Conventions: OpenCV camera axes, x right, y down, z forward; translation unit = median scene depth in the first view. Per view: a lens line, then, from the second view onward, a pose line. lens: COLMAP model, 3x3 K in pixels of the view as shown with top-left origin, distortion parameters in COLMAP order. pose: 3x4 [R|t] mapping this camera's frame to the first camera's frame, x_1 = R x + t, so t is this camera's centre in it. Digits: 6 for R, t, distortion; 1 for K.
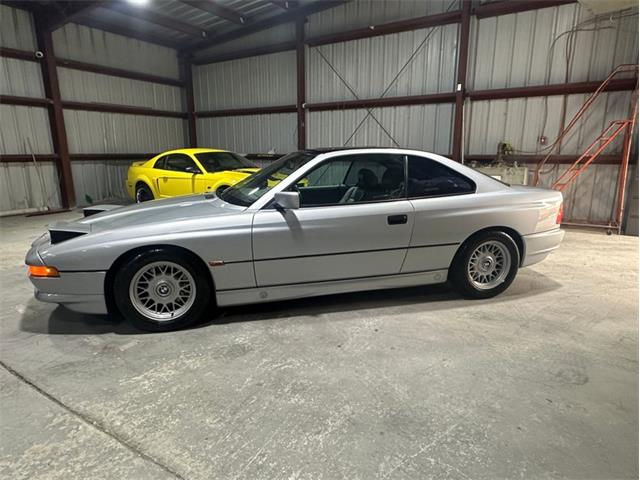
lens RADIAL K [[404.9, 0, 318.0], [0, 404.9, 243.0], [0, 0, 1]] dist [-0.002137, 0.000955]
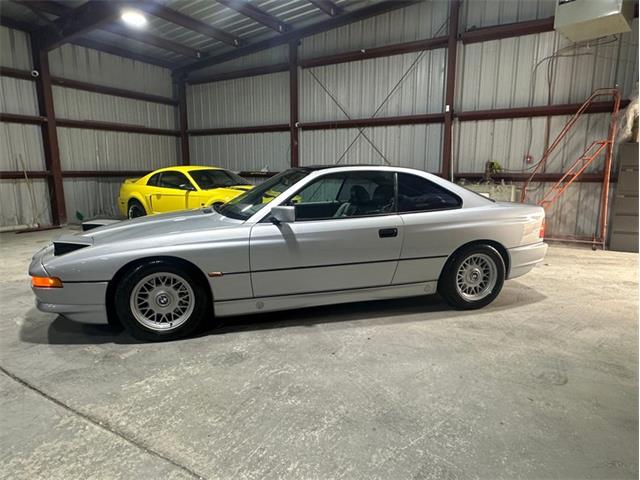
lens RADIAL K [[414.4, 0, 320.0], [0, 414.4, 240.0], [0, 0, 1]] dist [-0.002188, 0.001479]
pose [[0.999696, -0.000610, 0.024635, -0.006094], [0.001966, 0.998482, -0.055037, 0.017104], [-0.024564, 0.055069, 0.998180, -0.058908]]
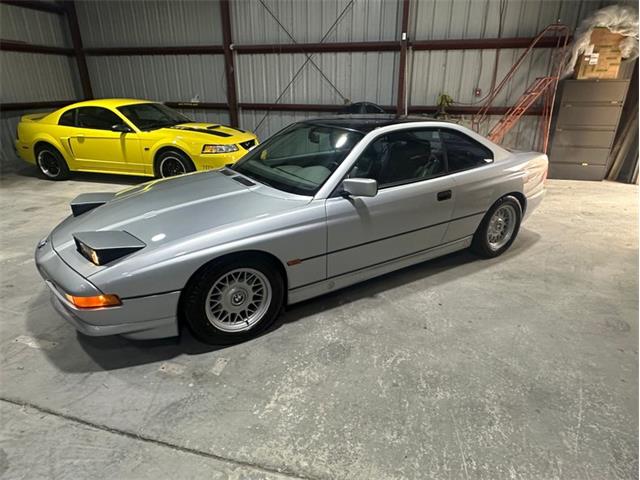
lens RADIAL K [[405.9, 0, 320.0], [0, 405.9, 241.9], [0, 0, 1]] dist [-0.001814, 0.001181]
pose [[0.951882, -0.107701, 0.286918, -0.364737], [0.063319, 0.985130, 0.159720, -0.111662], [-0.299853, -0.133867, 0.944546, 0.093897]]
